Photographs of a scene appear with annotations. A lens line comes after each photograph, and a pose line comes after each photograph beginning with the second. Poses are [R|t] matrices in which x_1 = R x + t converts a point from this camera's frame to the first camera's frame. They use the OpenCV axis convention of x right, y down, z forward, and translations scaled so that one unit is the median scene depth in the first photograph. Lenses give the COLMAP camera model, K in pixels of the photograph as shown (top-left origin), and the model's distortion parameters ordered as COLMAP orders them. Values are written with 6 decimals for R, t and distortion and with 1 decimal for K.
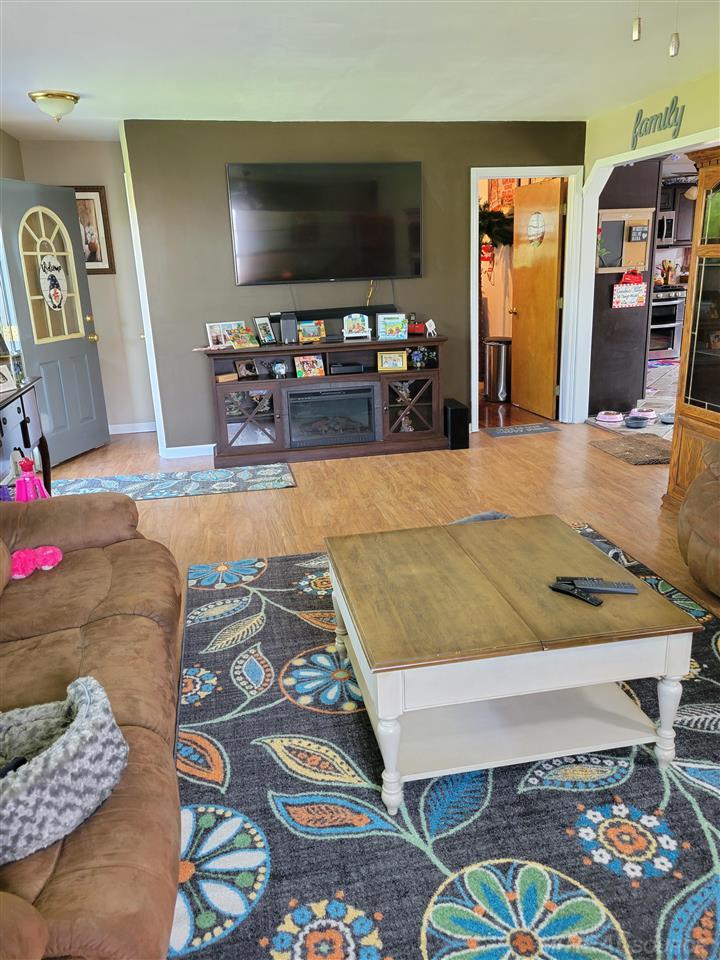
lens RADIAL K [[725.2, 0, 359.9], [0, 725.2, 479.1], [0, 0, 1]] dist [0.053083, -0.004001]
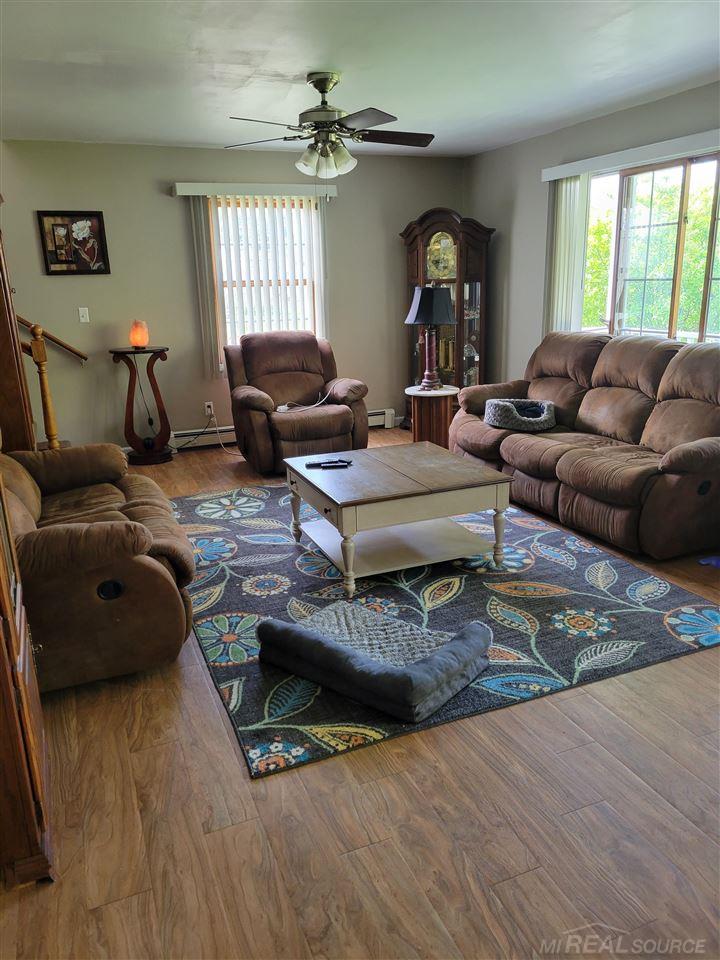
lens RADIAL K [[725.2, 0, 359.8], [0, 725.2, 478.8], [0, 0, 1]] dist [0.053083, -0.004001]
pose [[-0.978308, 0.116153, -0.171531, 0.413945], [0.005132, 0.841355, 0.540459, -0.581274], [0.207094, 0.527855, -0.823700, 1.865180]]
